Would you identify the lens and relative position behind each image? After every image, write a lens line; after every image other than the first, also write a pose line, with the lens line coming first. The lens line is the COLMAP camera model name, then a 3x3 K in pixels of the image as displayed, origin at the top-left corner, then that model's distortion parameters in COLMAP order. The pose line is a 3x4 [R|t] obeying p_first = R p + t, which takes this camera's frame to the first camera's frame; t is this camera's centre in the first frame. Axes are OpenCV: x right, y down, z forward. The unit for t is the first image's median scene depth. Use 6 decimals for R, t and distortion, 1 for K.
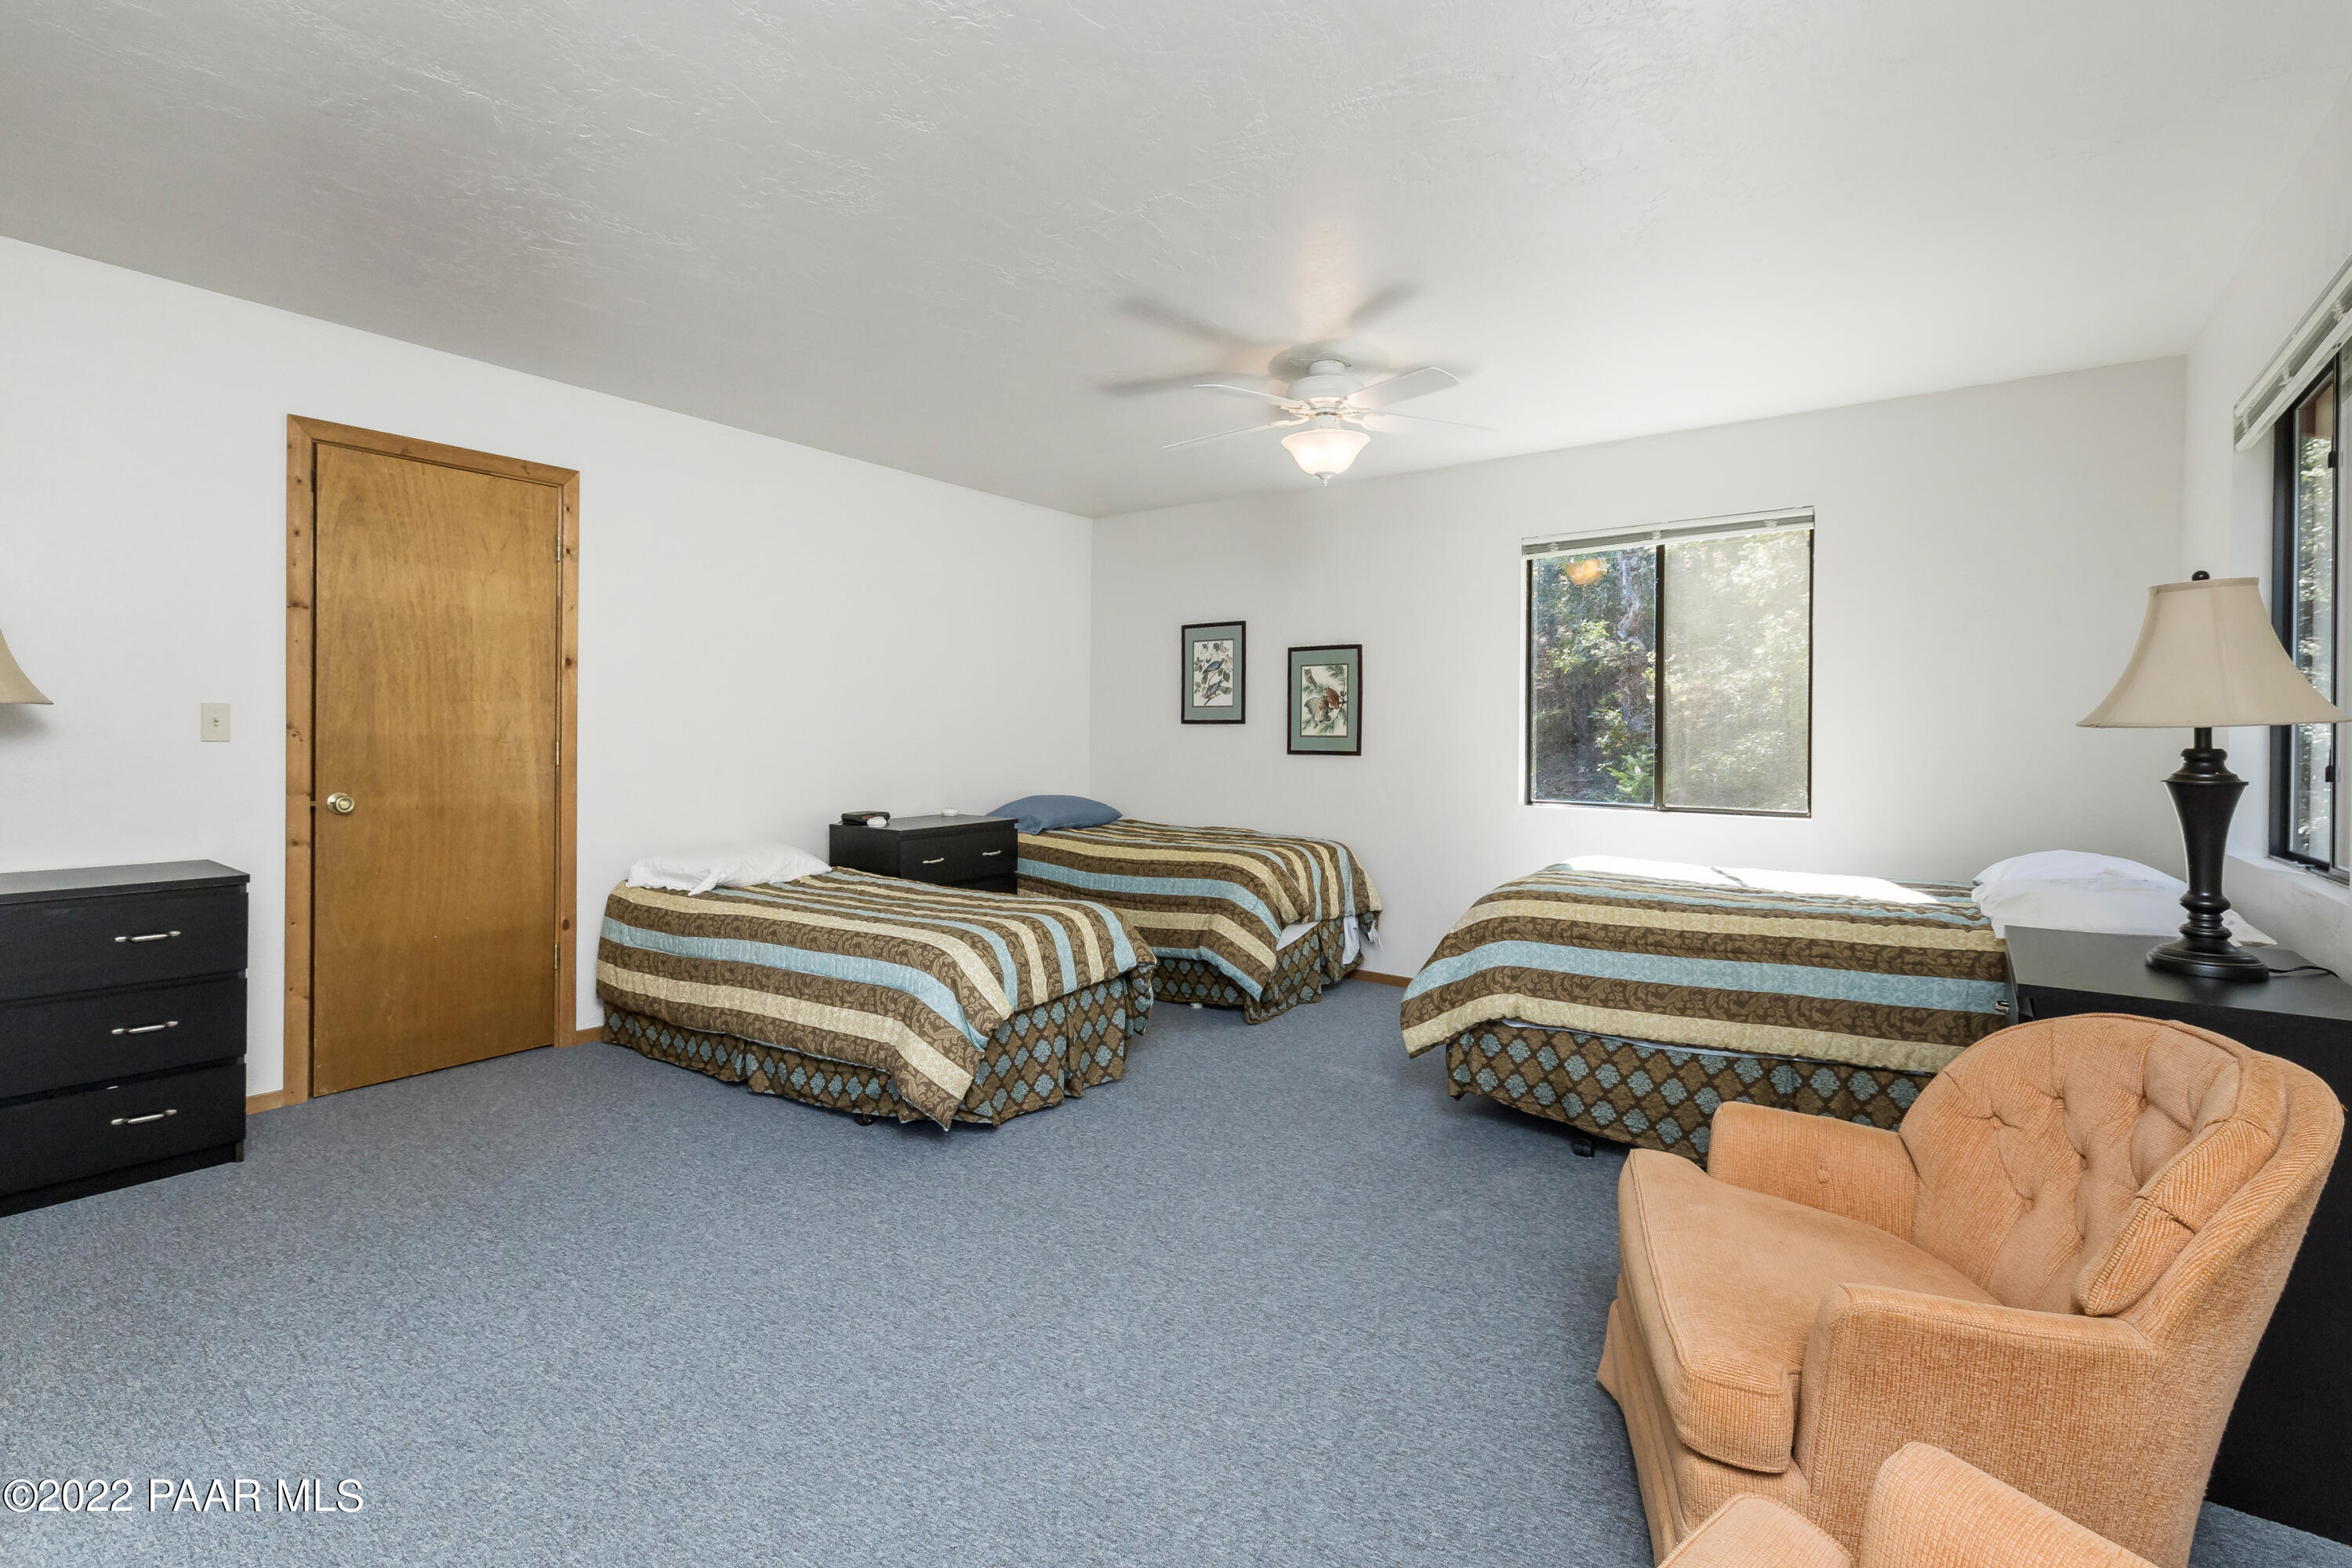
lens RADIAL K [[1170.5, 0, 1175.9], [0, 1170.5, 762.7], [0, 0, 1]] dist [-0.006908, -0.000326]
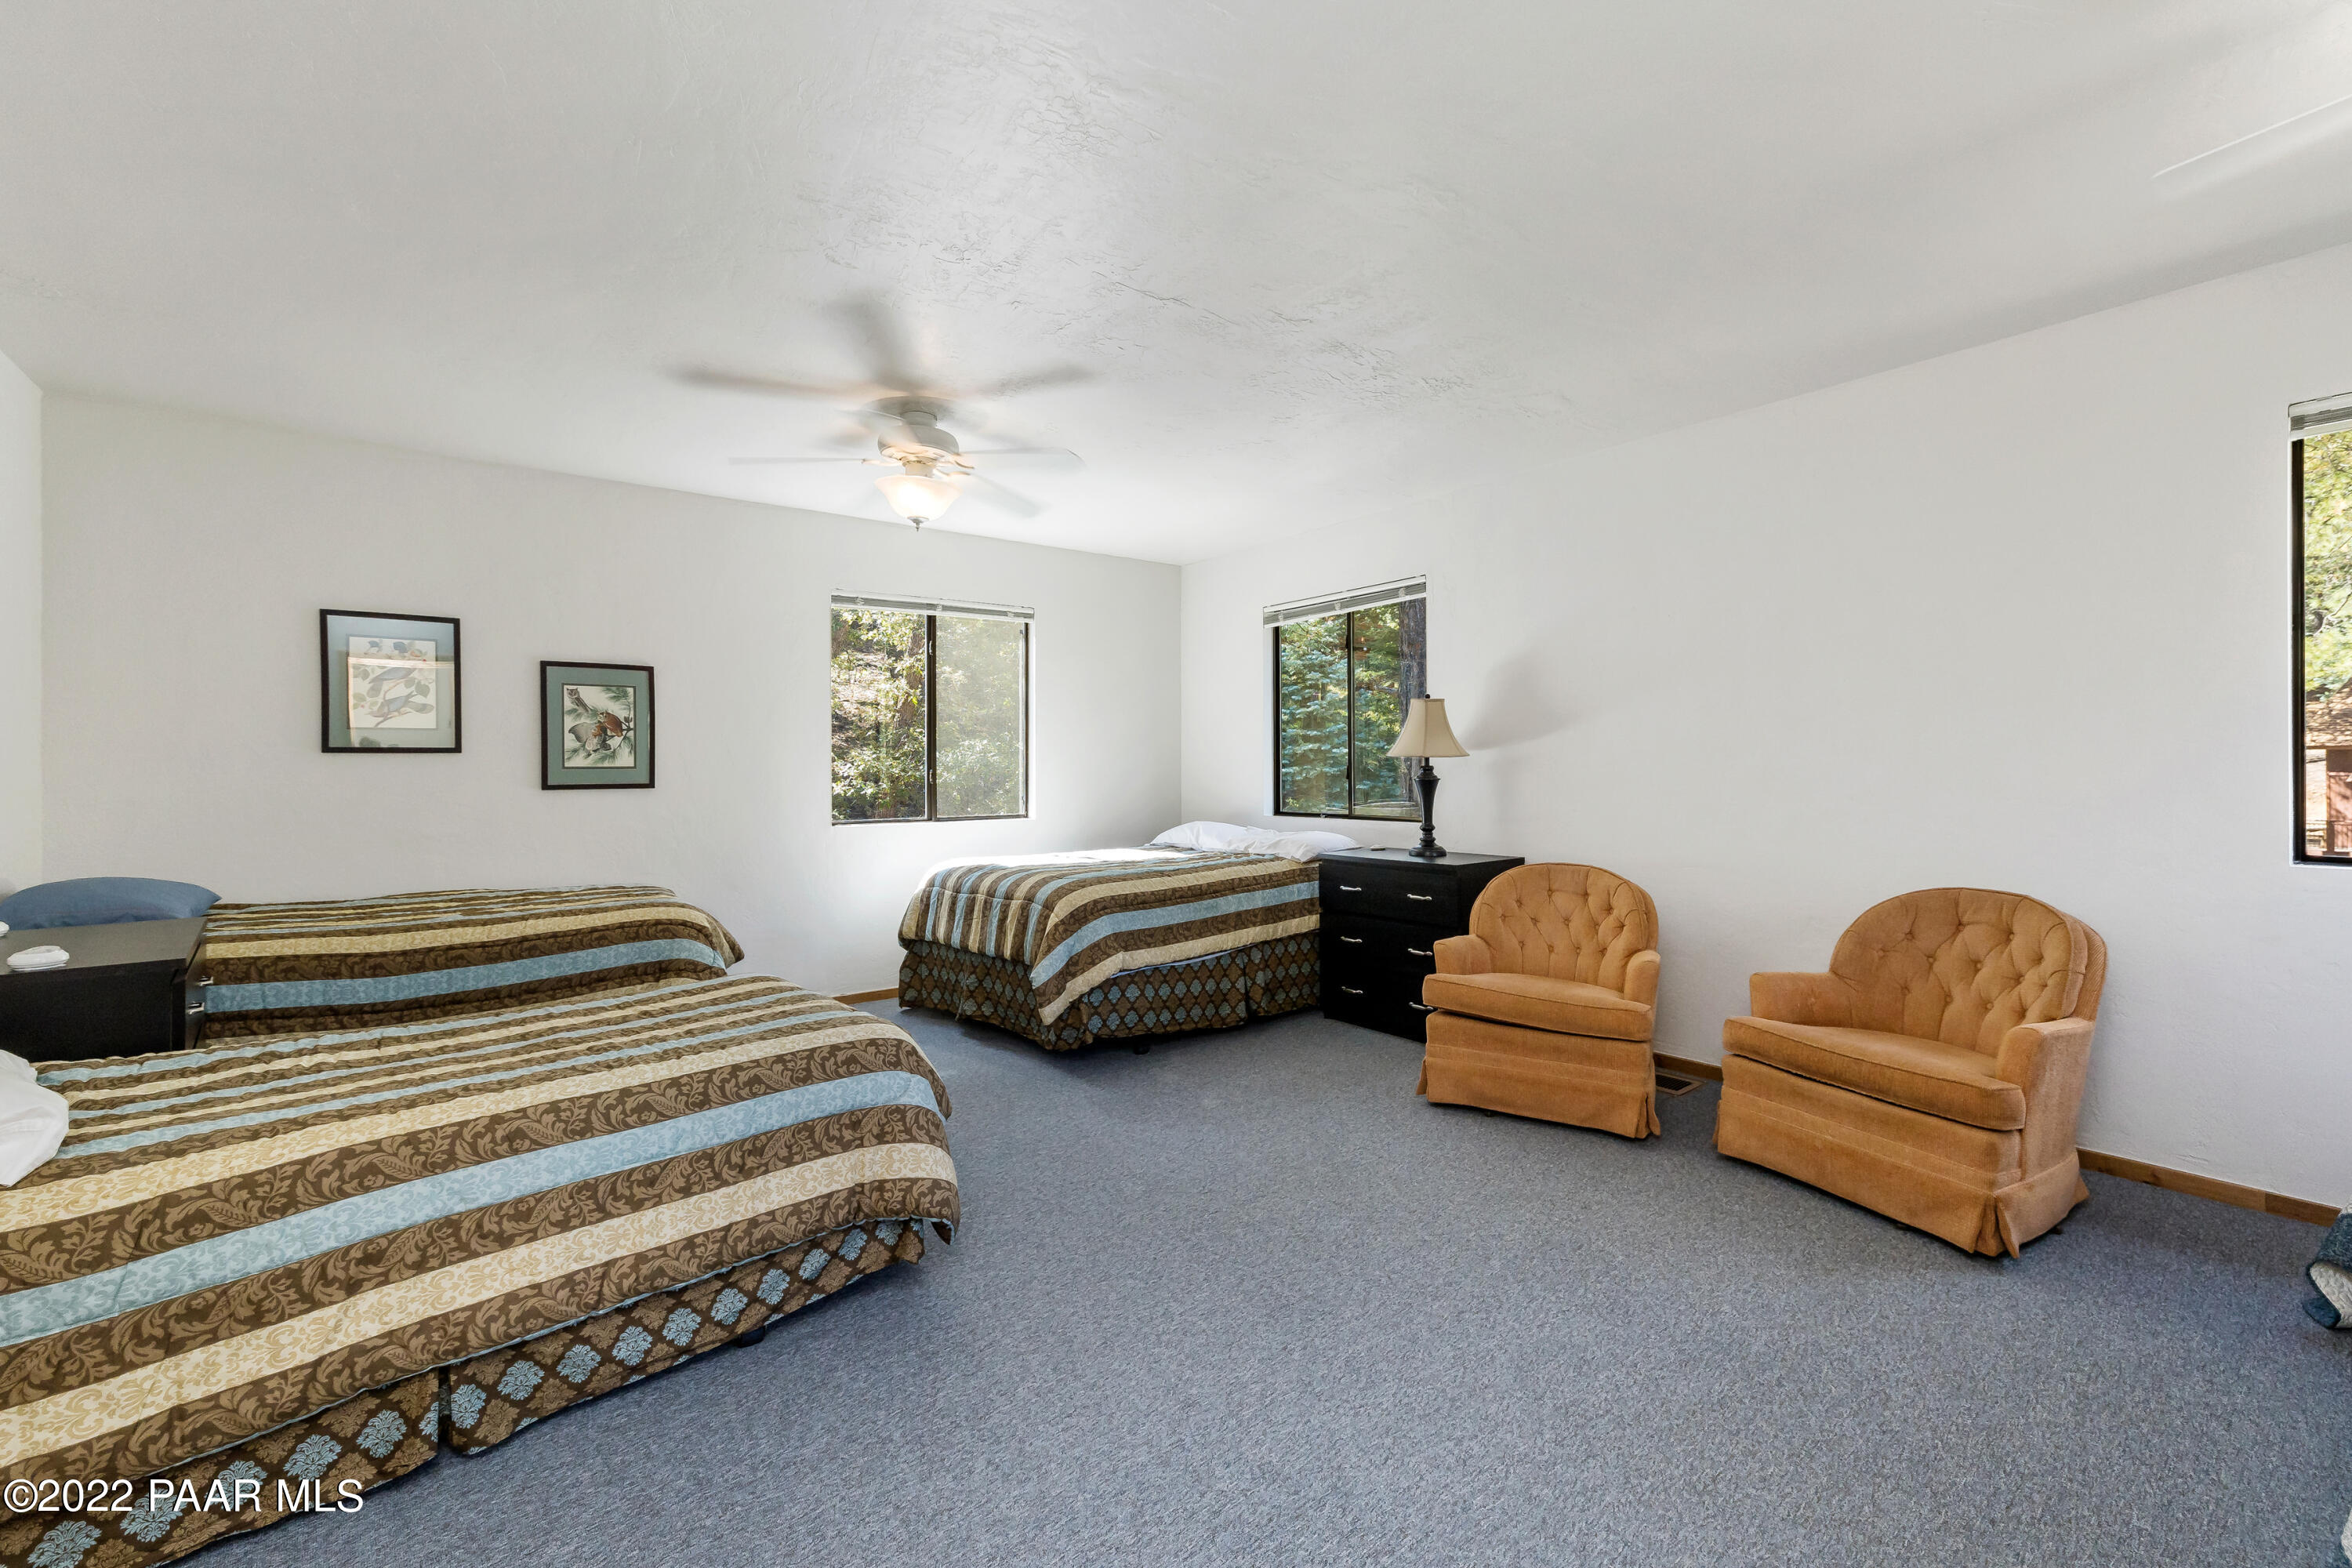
lens RADIAL K [[1051.6, 0, 1175.8], [0, 1051.6, 772.8], [0, 0, 1]] dist [-0.001902, -0.000331]
pose [[0.187313, -0.018410, 0.982128, -0.571259], [0.028658, 0.999501, 0.013270, -0.017085], [-0.981882, 0.025660, 0.187747, 0.442859]]
